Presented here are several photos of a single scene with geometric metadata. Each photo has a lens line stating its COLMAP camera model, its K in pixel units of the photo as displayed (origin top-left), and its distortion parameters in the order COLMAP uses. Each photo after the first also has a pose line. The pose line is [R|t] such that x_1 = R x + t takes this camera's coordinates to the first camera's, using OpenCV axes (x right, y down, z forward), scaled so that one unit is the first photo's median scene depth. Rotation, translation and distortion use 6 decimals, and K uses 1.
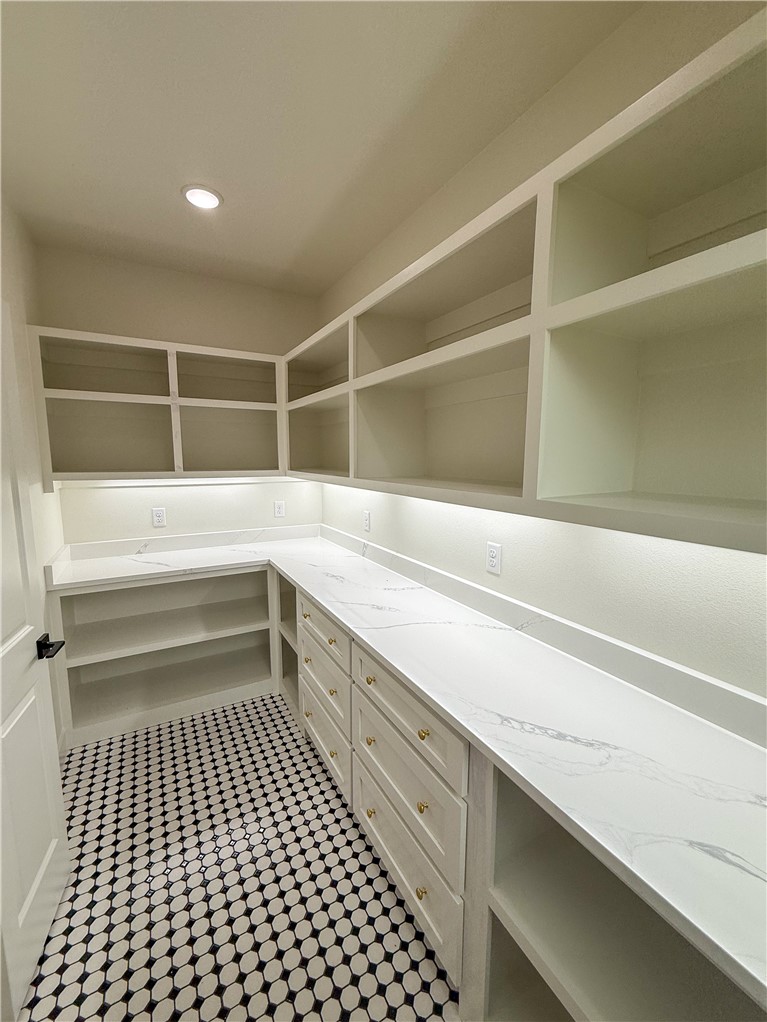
lens RADIAL K [[411.1, 0, 381.1], [0, 411.1, 507.3], [0, 0, 1]] dist [0.000120, 0.000035]
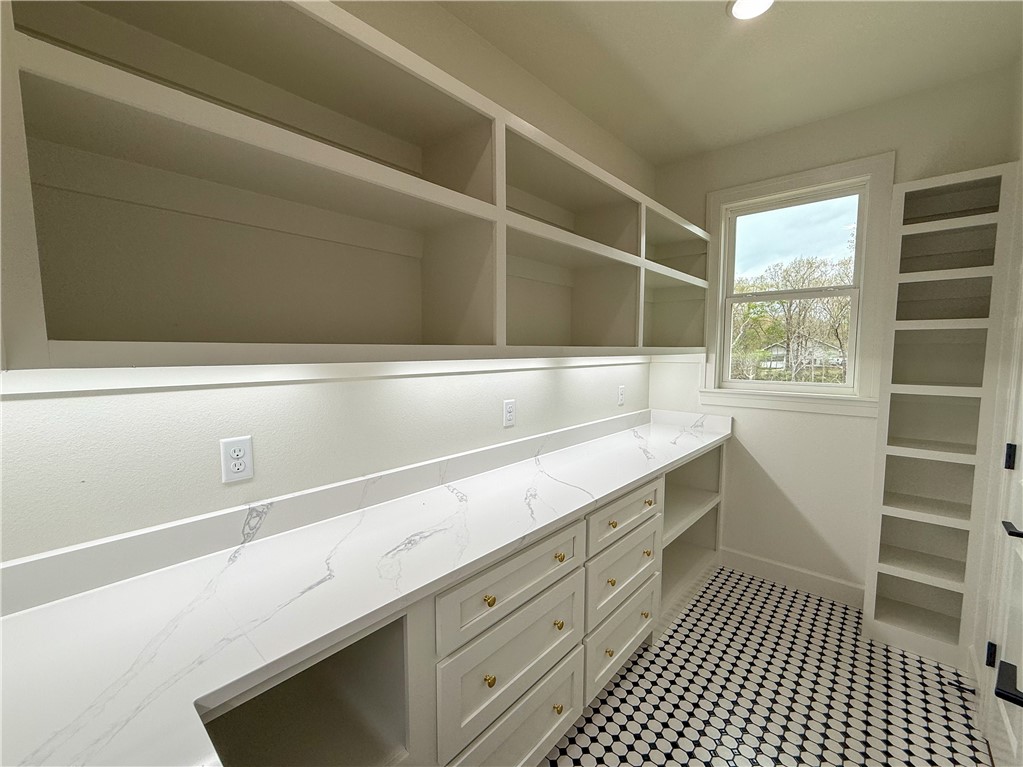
lens RADIAL K [[411.5, 0, 507.8], [0, 411.5, 387.7], [0, 0, 1]] dist [0.000120, 0.000035]
pose [[-0.315435, -0.066397, 0.946621, -0.808487], [0.130108, 0.985102, 0.112451, -0.076656], [-0.939986, 0.158634, -0.302097, 1.330370]]
